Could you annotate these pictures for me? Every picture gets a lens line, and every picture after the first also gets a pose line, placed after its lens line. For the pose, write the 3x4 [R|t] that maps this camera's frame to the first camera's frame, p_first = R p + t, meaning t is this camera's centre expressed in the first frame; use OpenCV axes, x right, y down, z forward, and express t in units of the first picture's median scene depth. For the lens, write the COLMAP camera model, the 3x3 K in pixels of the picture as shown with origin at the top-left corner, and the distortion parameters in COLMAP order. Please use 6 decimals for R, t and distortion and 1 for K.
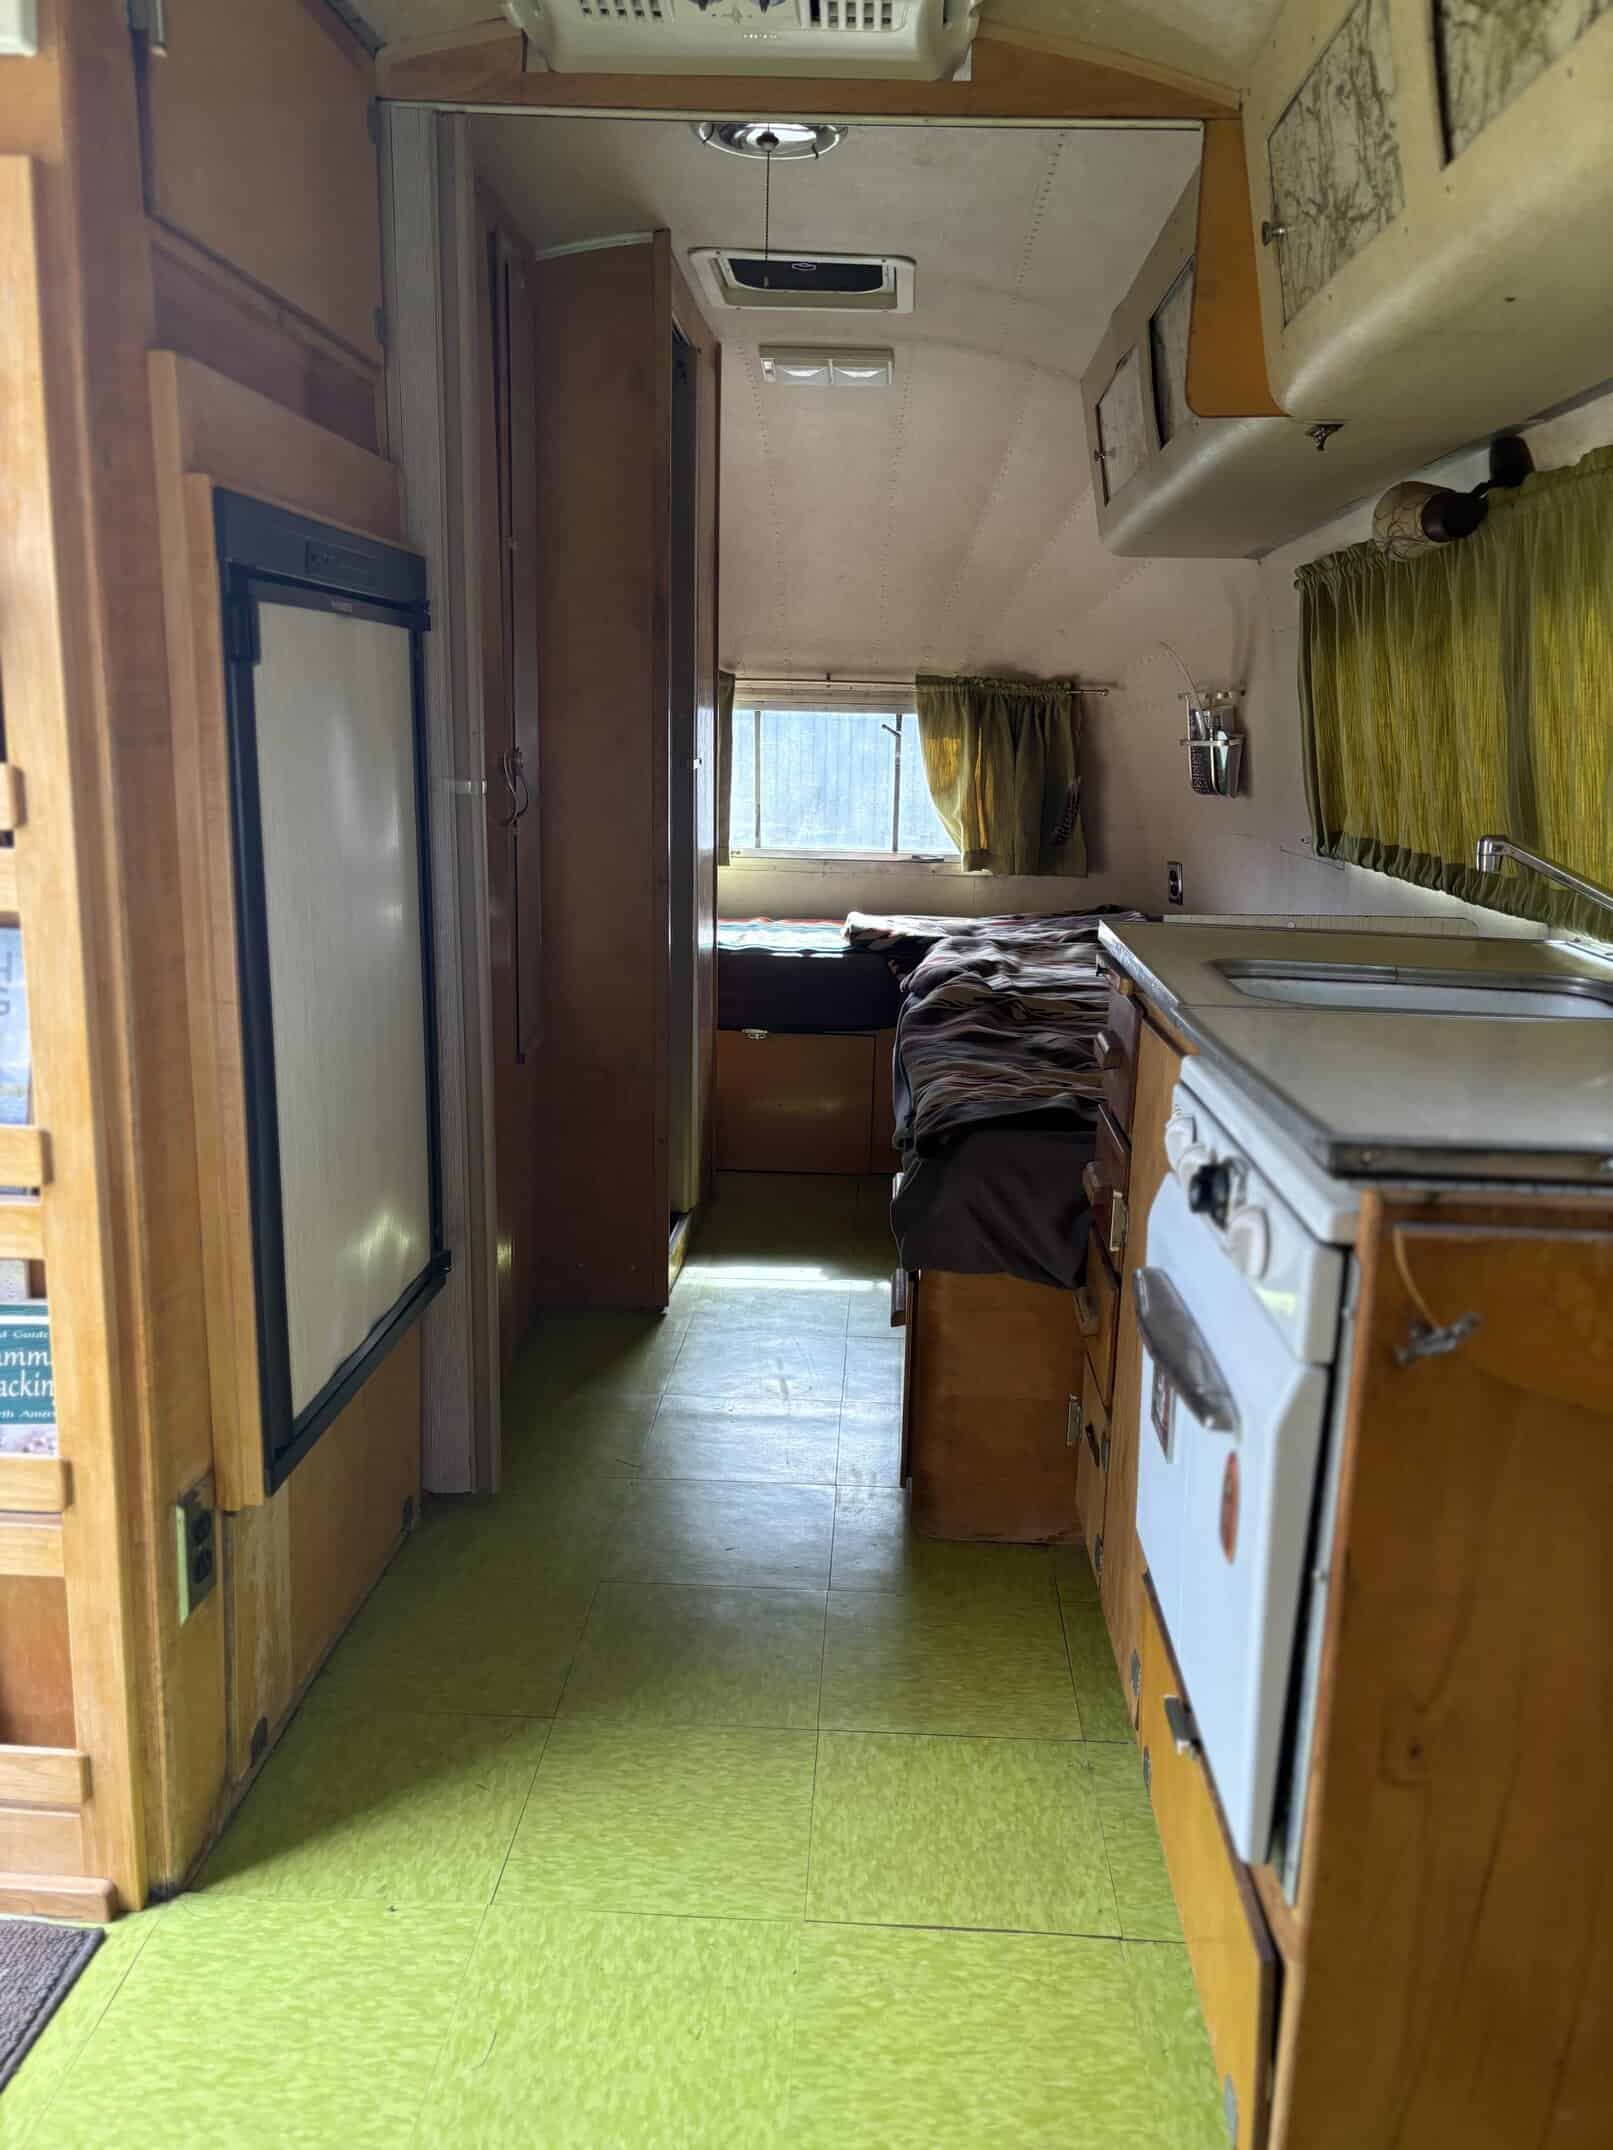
lens RADIAL K [[1643.4, 0, 806.5], [0, 1643.4, 1075.0], [0, 0, 1]] dist [0.047381, -0.051031]
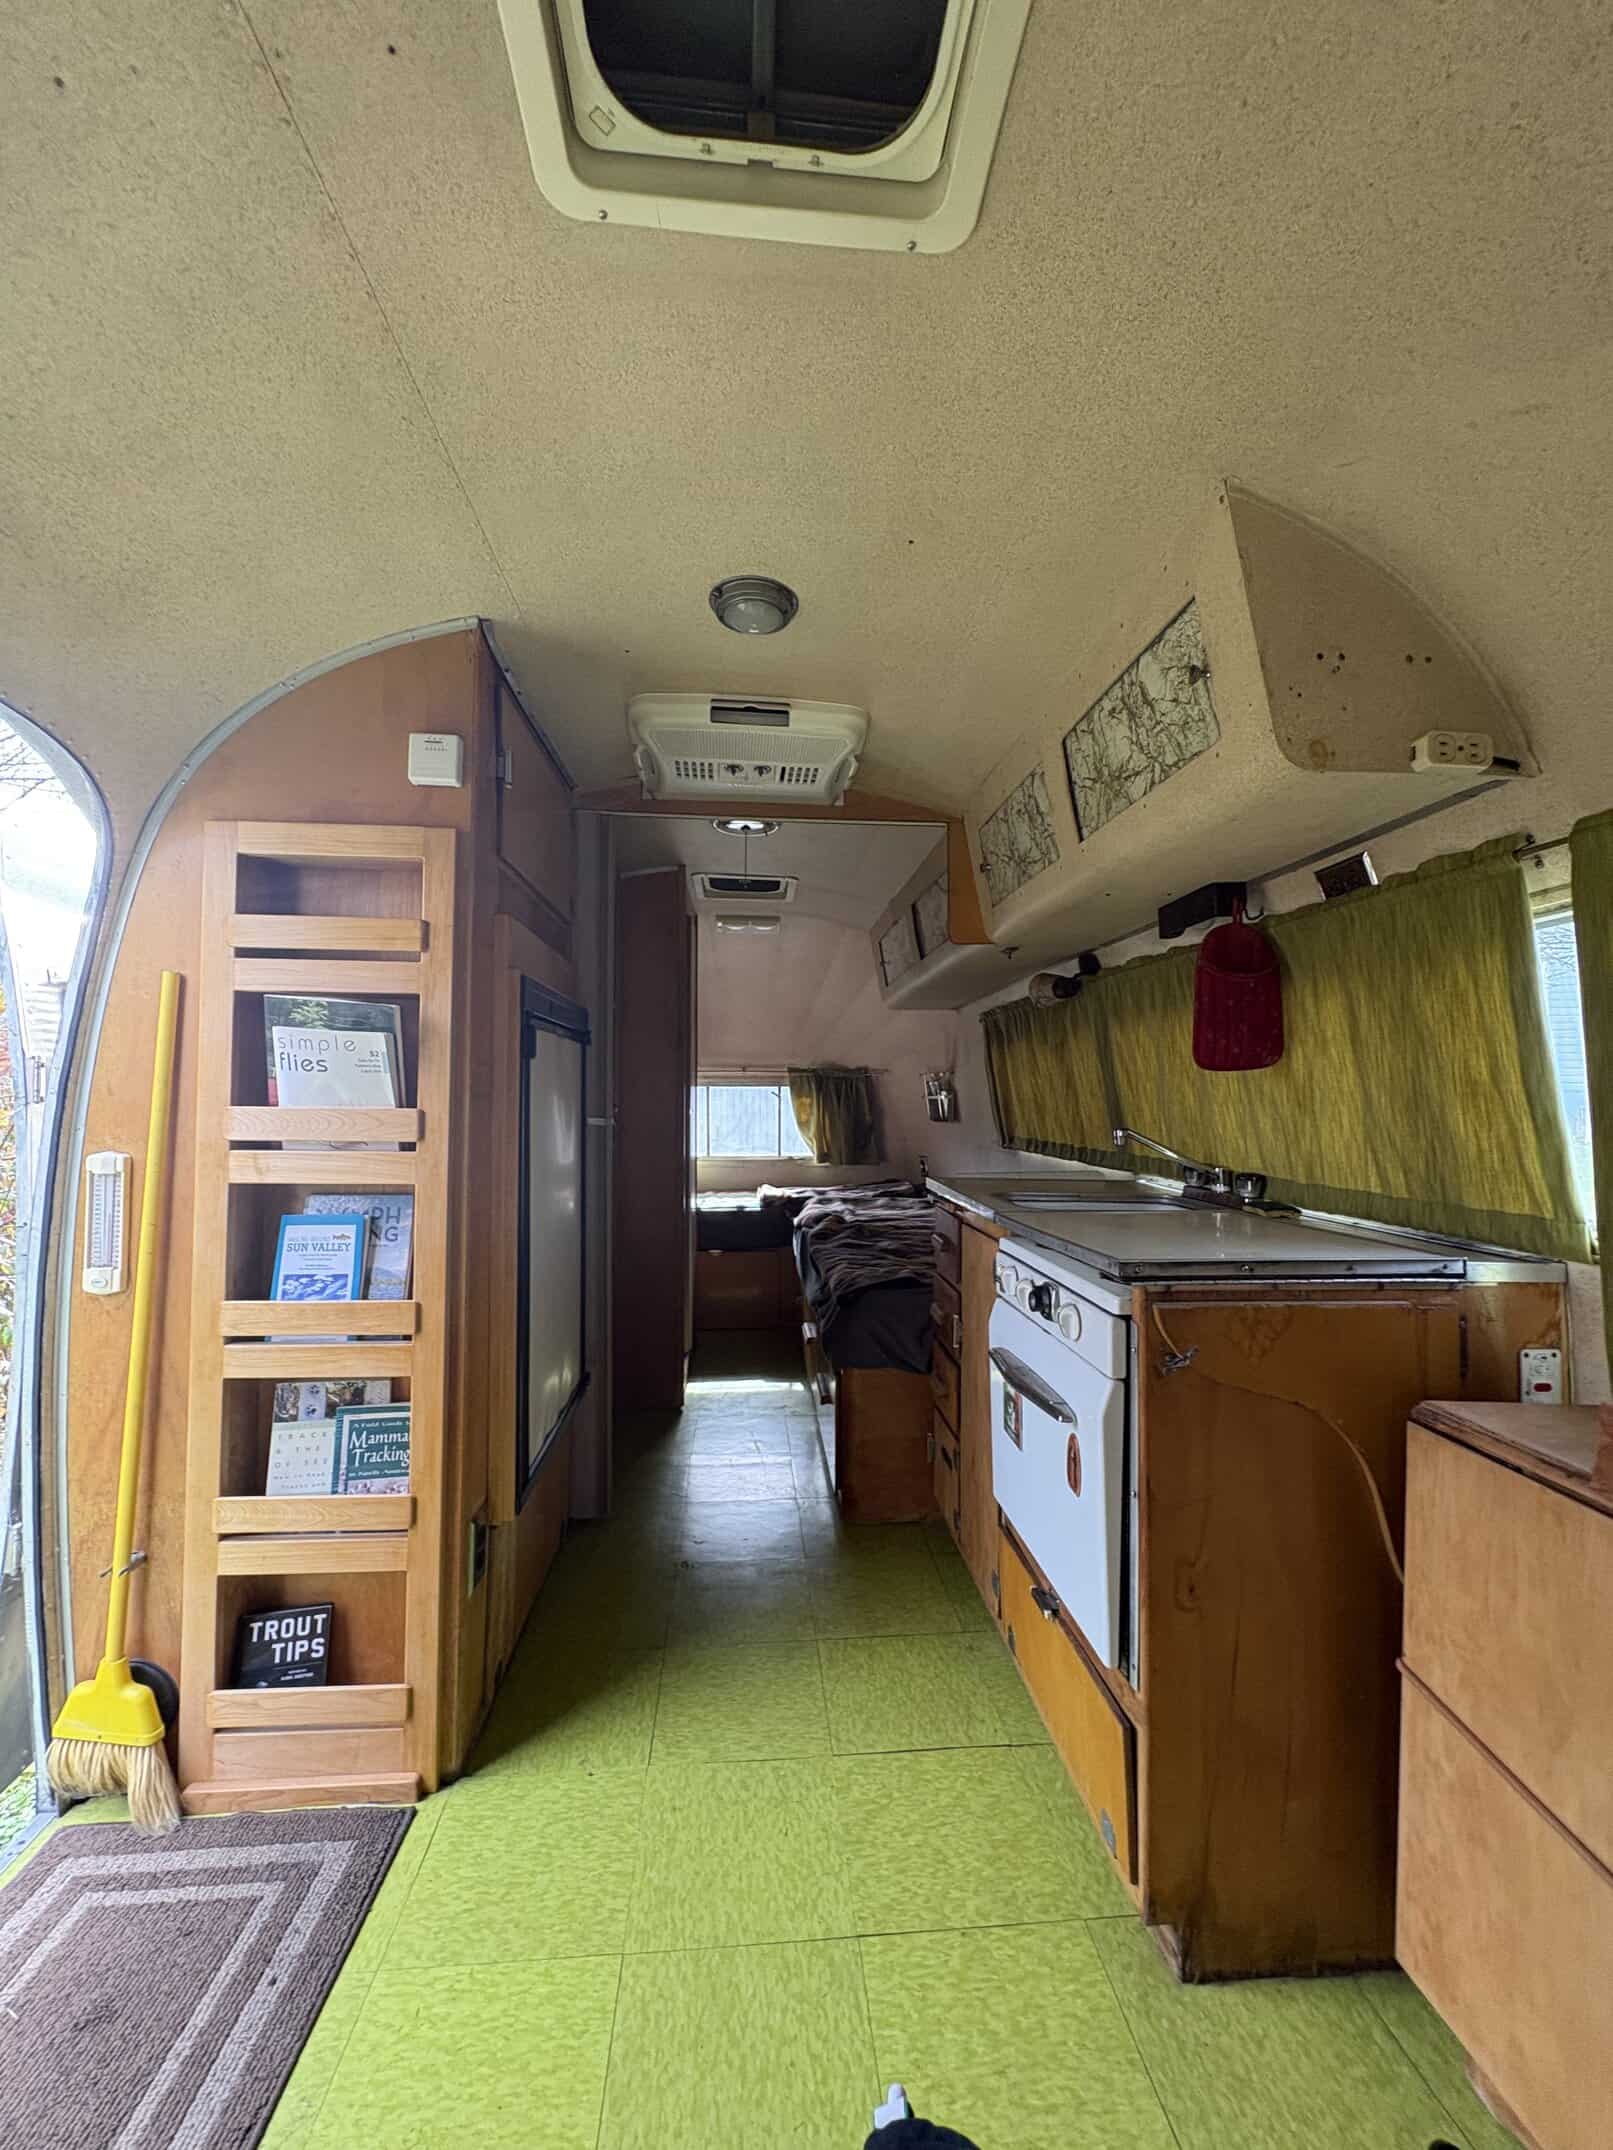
lens RADIAL K [[860.6, 0, 807.7], [0, 860.6, 1069.1], [0, 0, 1]] dist [-0.000147, 0.000482]
pose [[0.992693, -0.019781, 0.119032, -0.111661], [0.047643, 0.970576, -0.236034, 0.022680], [-0.110860, 0.239980, 0.964427, -0.035428]]
